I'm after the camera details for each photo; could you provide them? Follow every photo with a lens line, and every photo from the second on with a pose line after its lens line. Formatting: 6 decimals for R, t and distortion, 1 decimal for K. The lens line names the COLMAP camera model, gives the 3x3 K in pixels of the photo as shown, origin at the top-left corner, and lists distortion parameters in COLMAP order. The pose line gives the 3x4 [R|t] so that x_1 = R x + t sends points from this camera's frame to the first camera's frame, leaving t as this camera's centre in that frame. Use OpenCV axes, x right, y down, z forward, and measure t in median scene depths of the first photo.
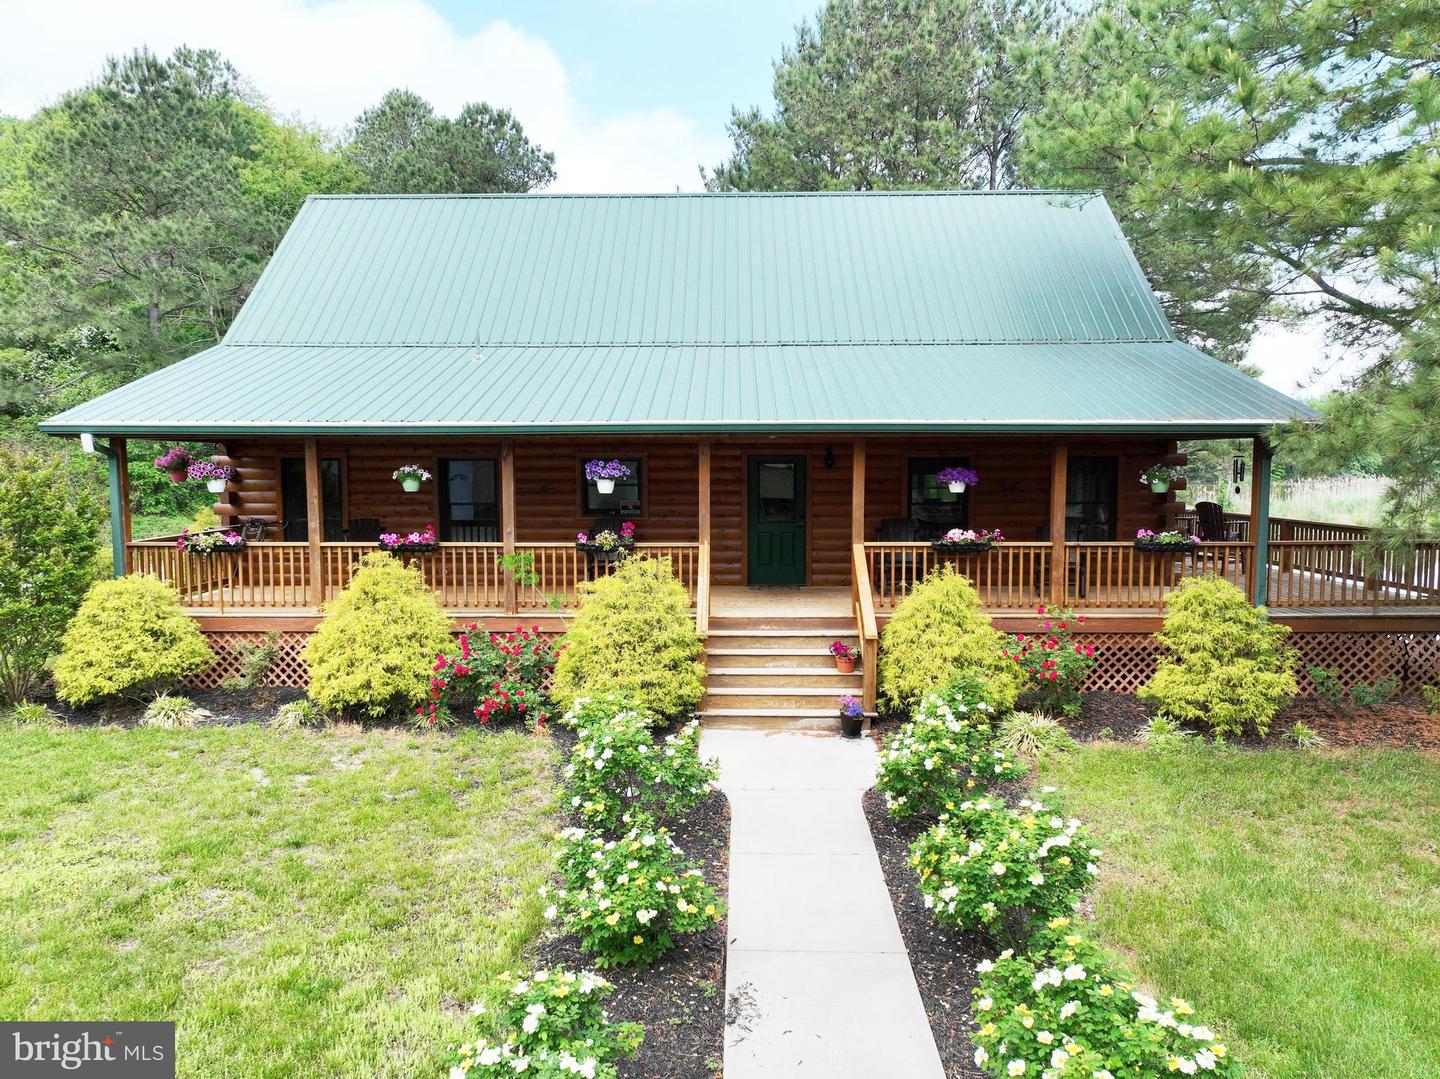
lens RADIAL K [[1016.5, 0, 716.4], [0, 1016.5, 540.7], [0, 0, 1]] dist [0.005985, 0.013410]
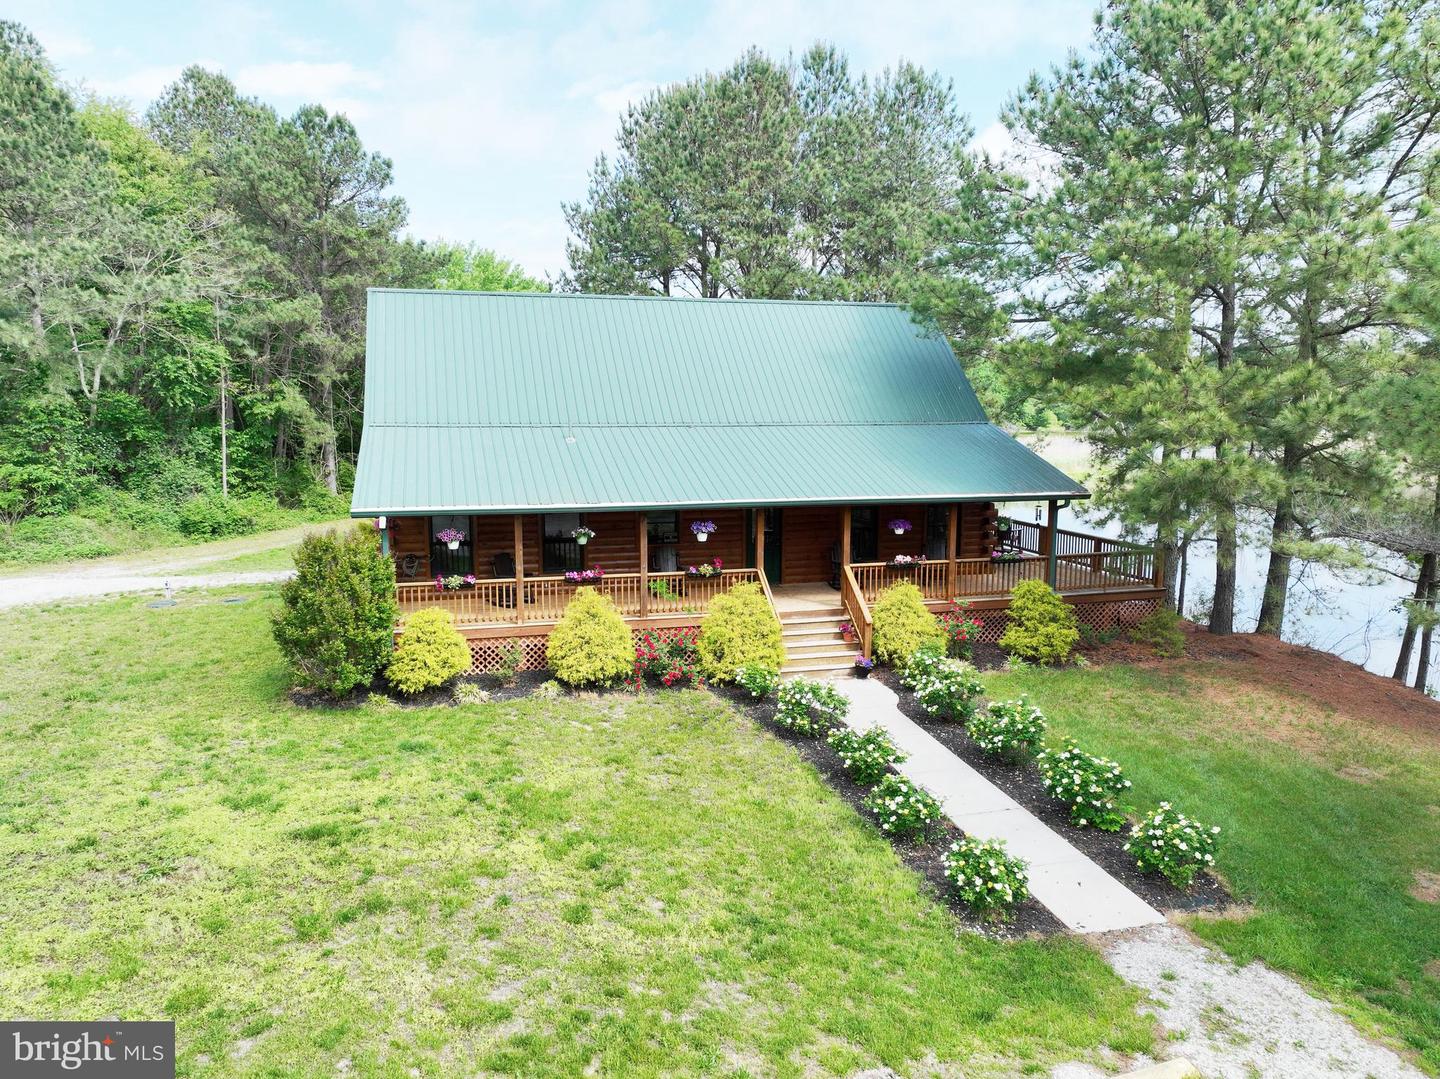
lens RADIAL K [[1016.5, 0, 718.9], [0, 1016.5, 541.6], [0, 0, 1]] dist [0.005985, 0.013410]
pose [[0.959649, -0.035454, 0.278956, -0.586412], [0.018492, 0.997829, 0.063205, -0.161664], [-0.280592, -0.055496, 0.958222, -0.618145]]
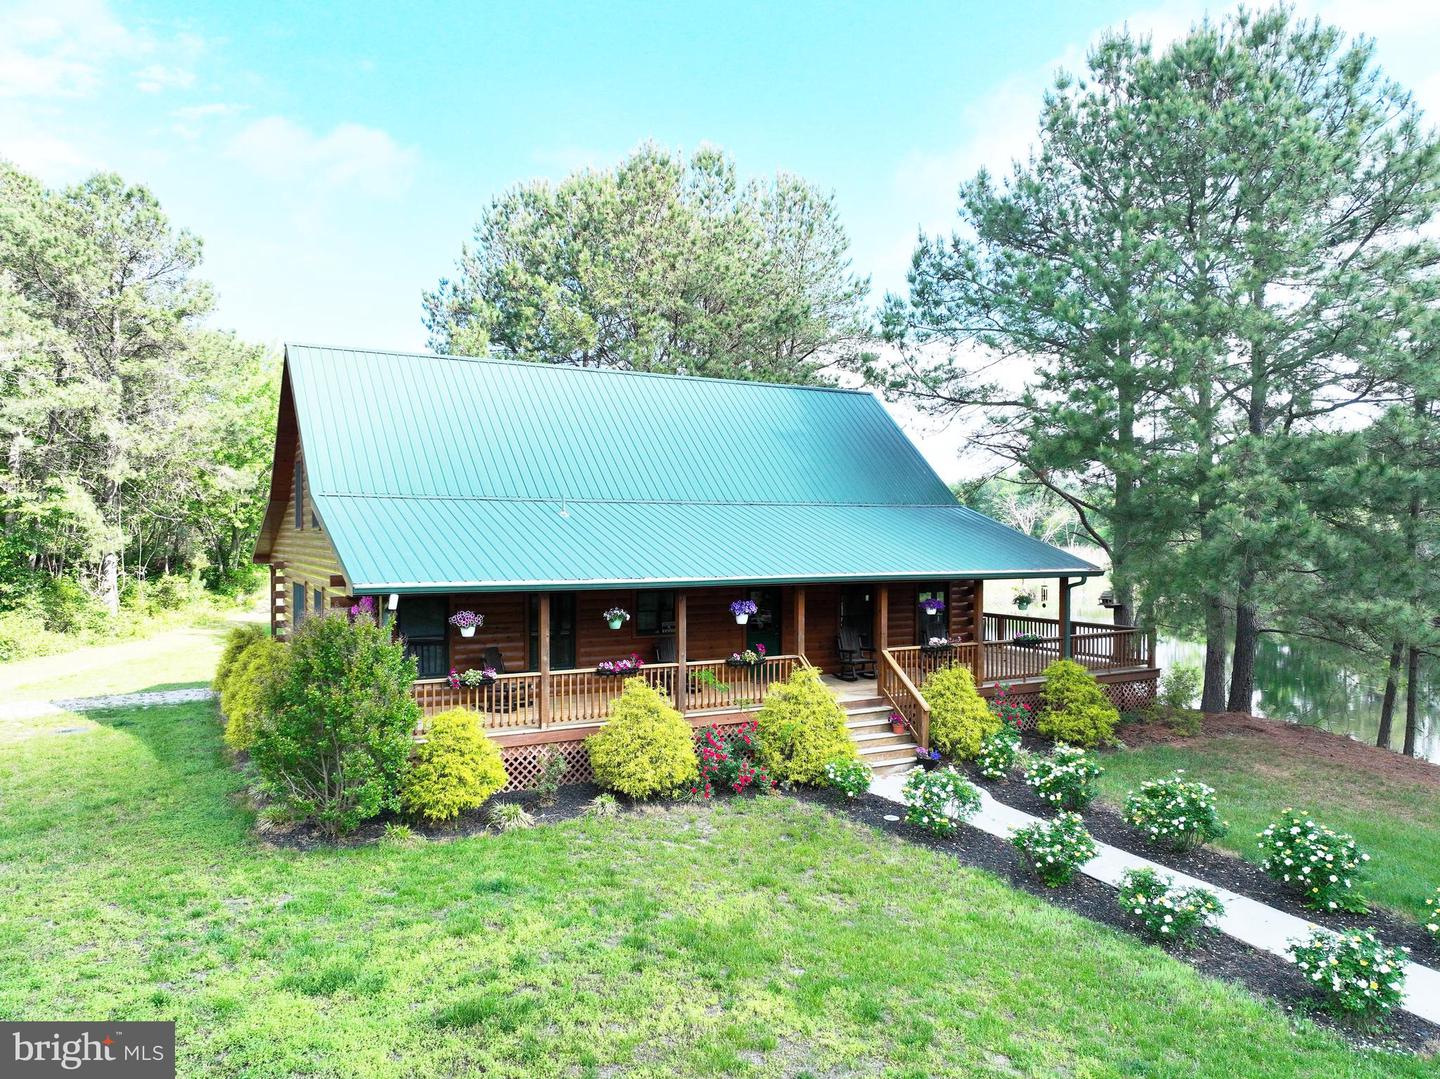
lens RADIAL K [[1016.5, 0, 718.6], [0, 1016.5, 542.2], [0, 0, 1]] dist [0.005985, 0.013410]
pose [[0.862931, -0.002595, 0.505315, -0.931820], [0.036025, 0.997758, -0.056398, -0.089074], [-0.504036, 0.066871, 0.861090, -0.231694]]
